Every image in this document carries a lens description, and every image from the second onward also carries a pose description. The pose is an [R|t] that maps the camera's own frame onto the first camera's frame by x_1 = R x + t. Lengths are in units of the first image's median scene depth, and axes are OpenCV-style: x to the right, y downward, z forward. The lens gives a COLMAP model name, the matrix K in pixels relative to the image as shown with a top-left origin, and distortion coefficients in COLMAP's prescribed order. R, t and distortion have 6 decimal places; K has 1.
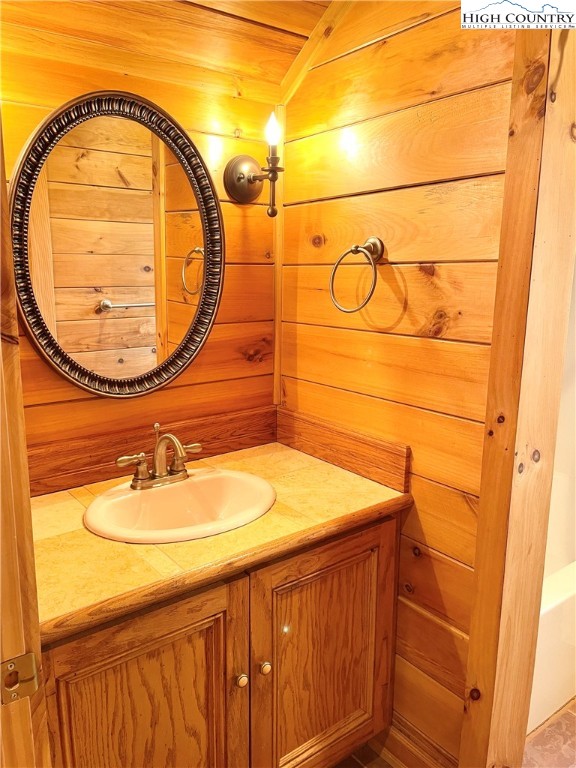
lens RADIAL K [[579.5, 0, 283.3], [0, 579.5, 379.7], [0, 0, 1]] dist [0.091017, -0.119293]
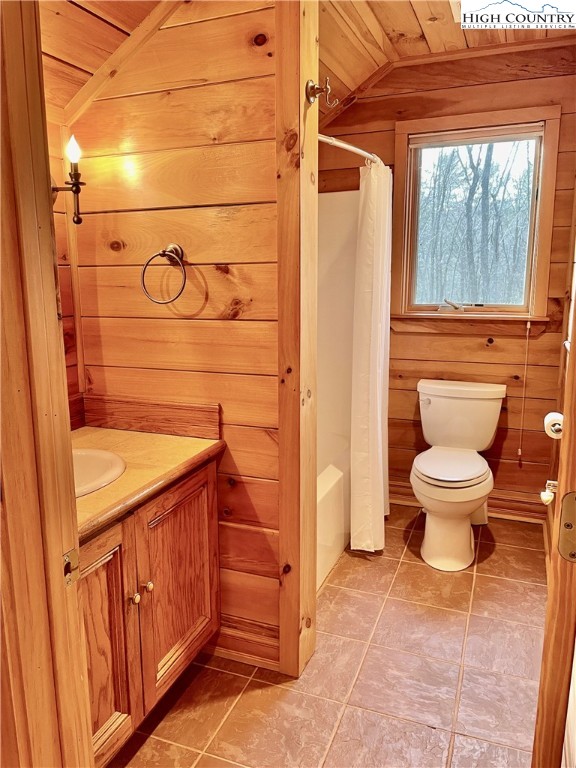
lens RADIAL K [[579.5, 0, 283.3], [0, 579.5, 379.7], [0, 0, 1]] dist [0.091017, -0.119293]
pose [[0.854758, -0.104965, 0.508302, -0.324581], [0.110376, 0.993697, 0.019592, 0.051421], [-0.507154, 0.039358, 0.860956, -0.205215]]
